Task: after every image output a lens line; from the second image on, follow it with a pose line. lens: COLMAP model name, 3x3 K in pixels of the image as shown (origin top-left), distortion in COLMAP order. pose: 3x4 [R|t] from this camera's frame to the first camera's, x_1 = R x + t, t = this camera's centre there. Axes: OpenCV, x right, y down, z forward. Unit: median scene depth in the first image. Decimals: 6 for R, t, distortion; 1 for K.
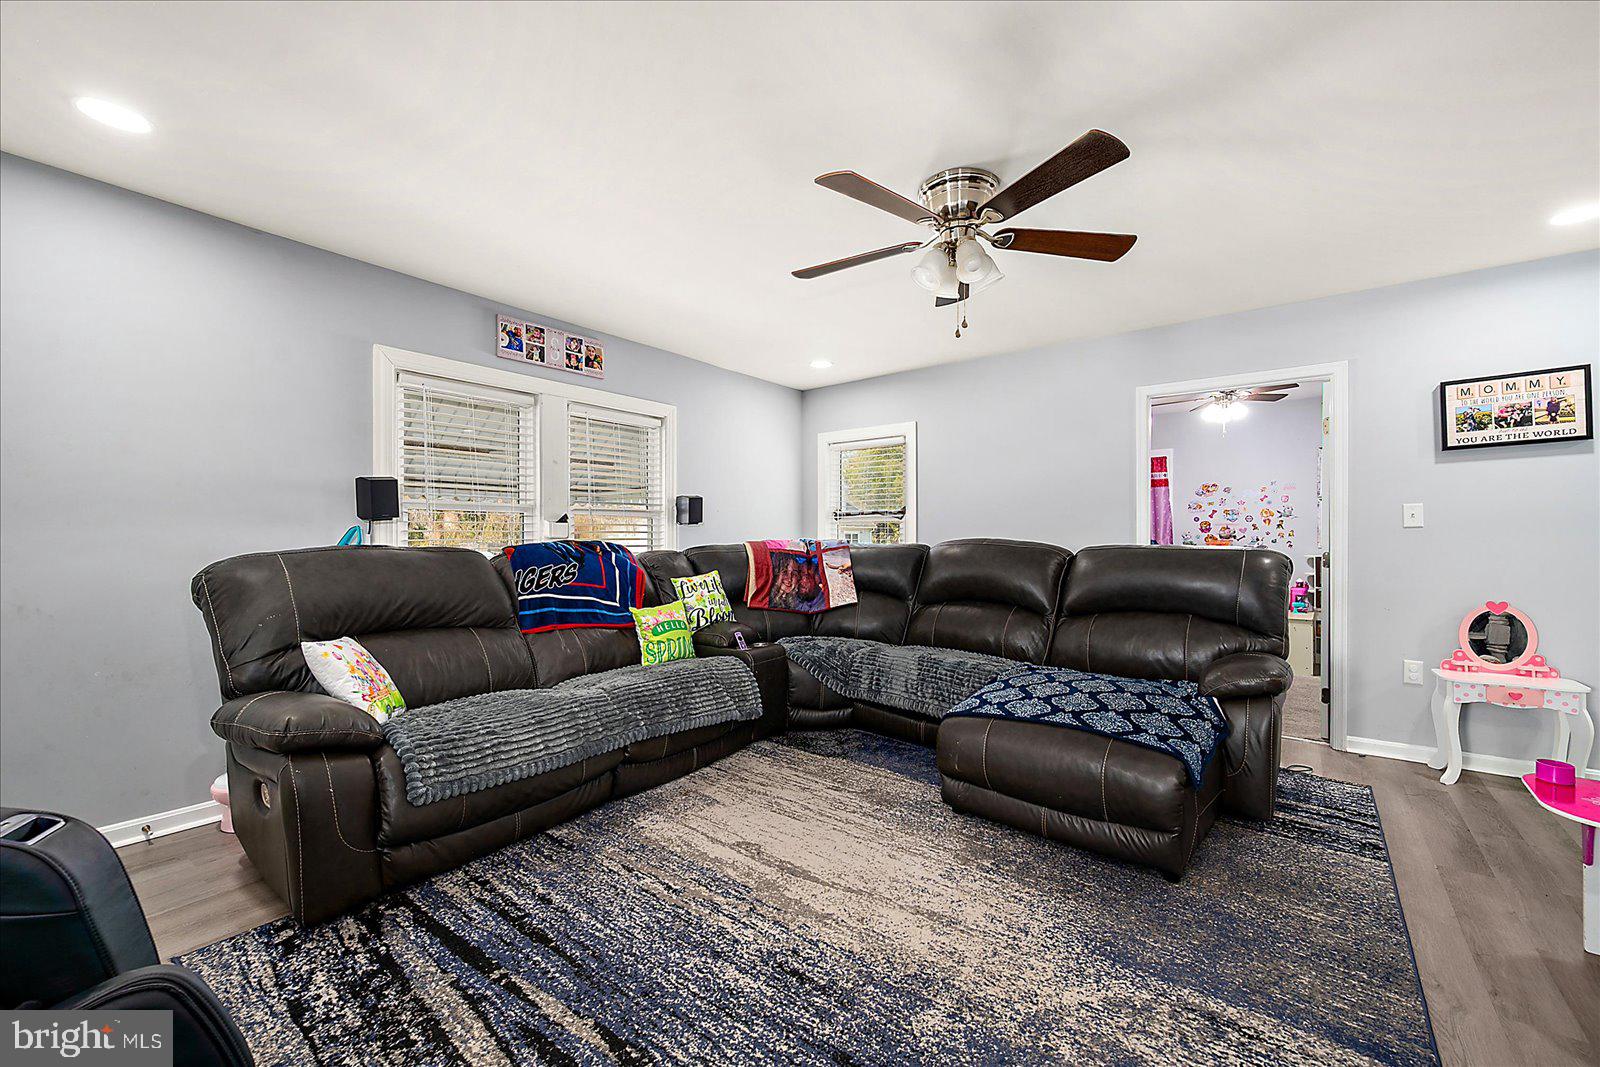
lens RADIAL K [[652.5, 0, 800.0], [0, 652.5, 534.4], [0, 0, 1]] dist [0.000078, -0.000237]
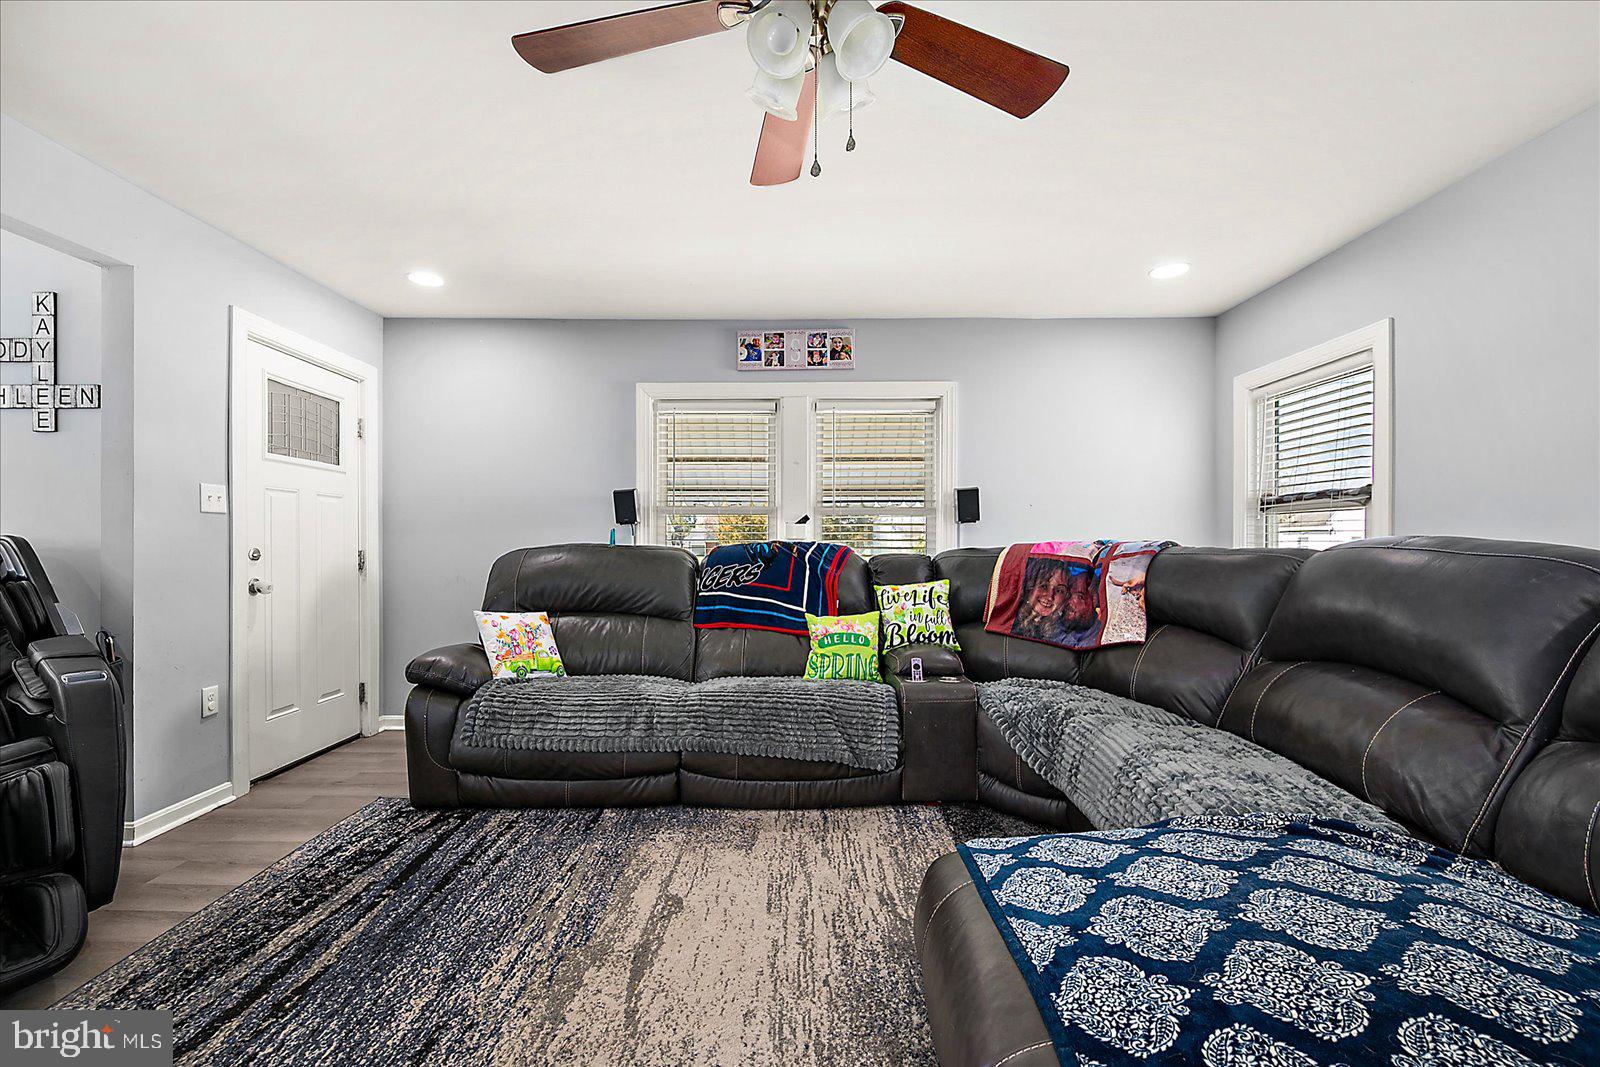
lens RADIAL K [[652.5, 0, 770.4], [0, 652.5, 545.5], [0, 0, 1]] dist [0.000078, -0.000237]
pose [[0.588715, 0.002533, -0.808336, 0.465824], [0.000680, 0.999993, 0.003628, 0.013159], [0.808340, -0.002686, 0.588710, 0.431620]]
